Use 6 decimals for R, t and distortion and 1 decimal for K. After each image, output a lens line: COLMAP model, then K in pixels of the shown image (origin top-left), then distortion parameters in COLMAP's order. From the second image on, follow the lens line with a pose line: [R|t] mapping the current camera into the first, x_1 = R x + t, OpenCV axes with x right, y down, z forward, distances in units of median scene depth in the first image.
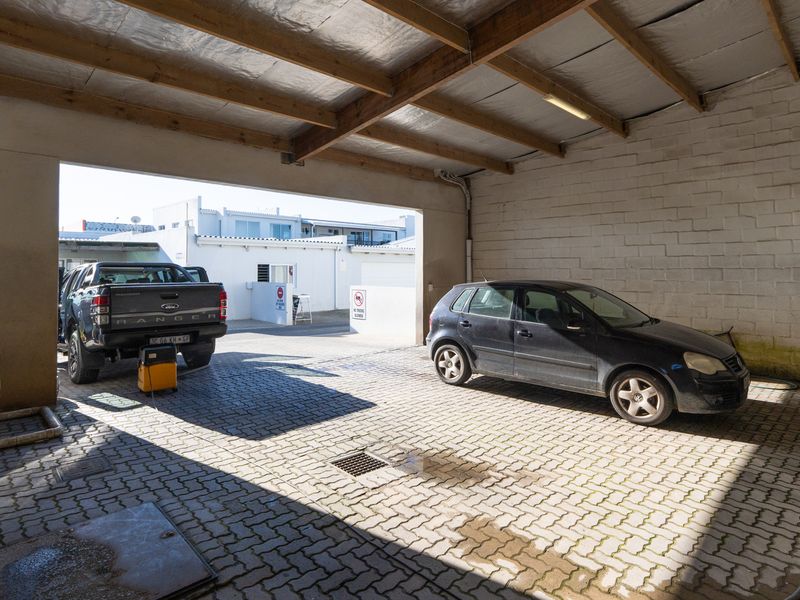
lens RADIAL K [[451.8, 0, 398.7], [0, 451.8, 265.9], [0, 0, 1]] dist [0.000194, 0.006668]
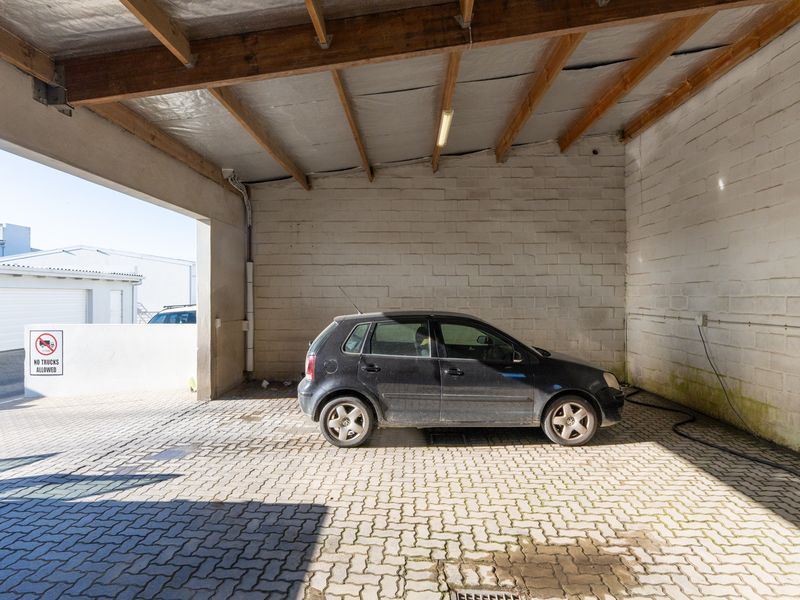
lens RADIAL K [[451.8, 0, 401.8], [0, 451.8, 298.7], [0, 0, 1]] dist [0.000194, 0.006668]
pose [[0.728105, -0.007672, 0.685422, -0.342409], [-0.002343, 0.999904, 0.013681, -0.006096], [-0.685461, -0.011567, 0.728017, 0.358259]]
